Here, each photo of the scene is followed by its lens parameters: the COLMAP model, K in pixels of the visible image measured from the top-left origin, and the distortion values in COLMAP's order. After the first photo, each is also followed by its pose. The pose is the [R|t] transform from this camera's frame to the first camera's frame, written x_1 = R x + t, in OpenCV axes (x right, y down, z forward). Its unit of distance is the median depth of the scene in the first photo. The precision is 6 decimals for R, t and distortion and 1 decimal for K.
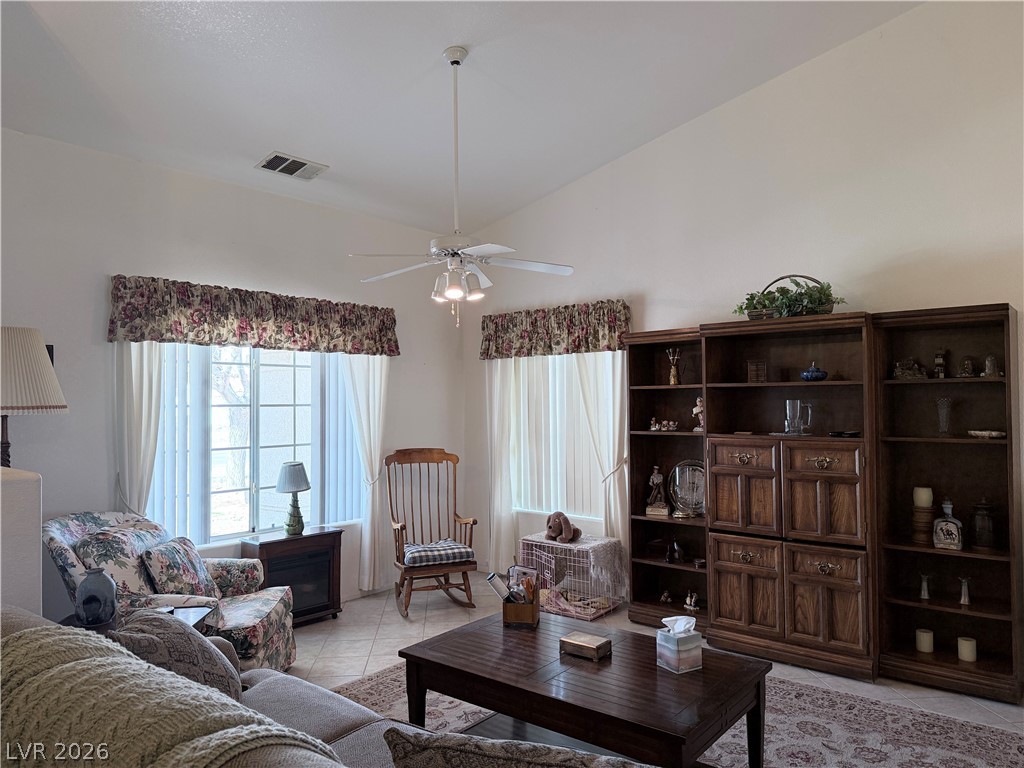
lens RADIAL K [[713.2, 0, 512.0], [0, 713.2, 382.8], [0, 0, 1]] dist [0.055519, -0.076479]
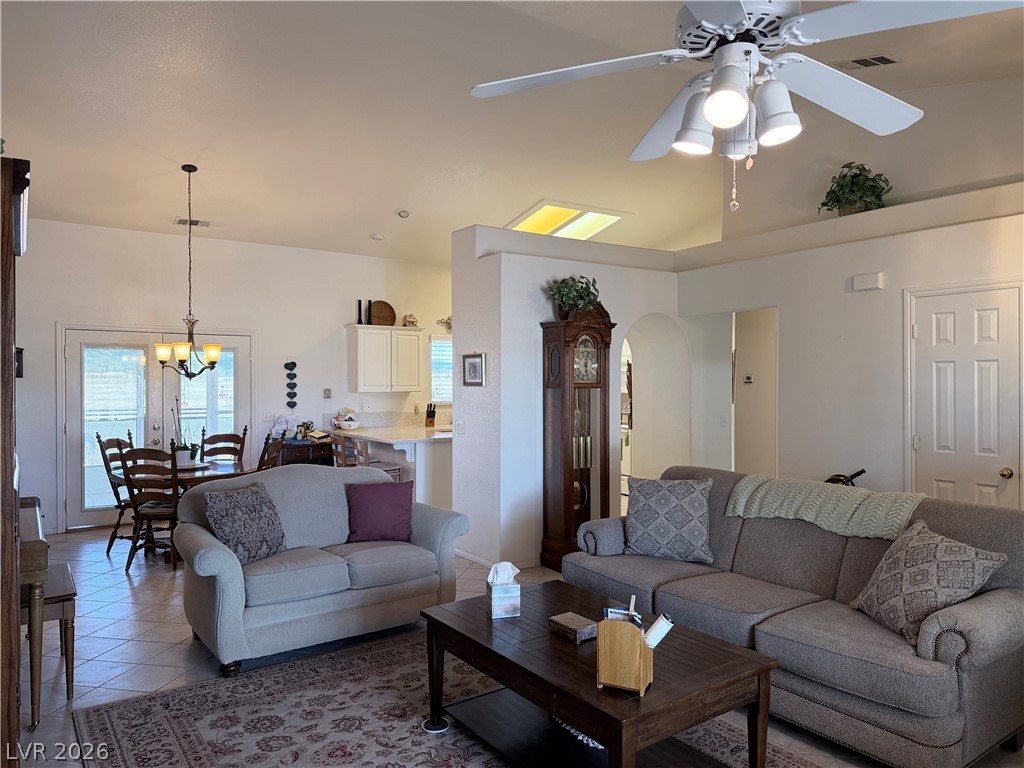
lens RADIAL K [[713.2, 0, 512.9], [0, 713.2, 383.0], [0, 0, 1]] dist [0.055519, -0.076479]
pose [[-0.961237, 0.015046, 0.275314, -0.082721], [0.008119, 0.999622, -0.026284, 0.061374], [-0.275606, -0.023030, -0.960995, 1.850872]]
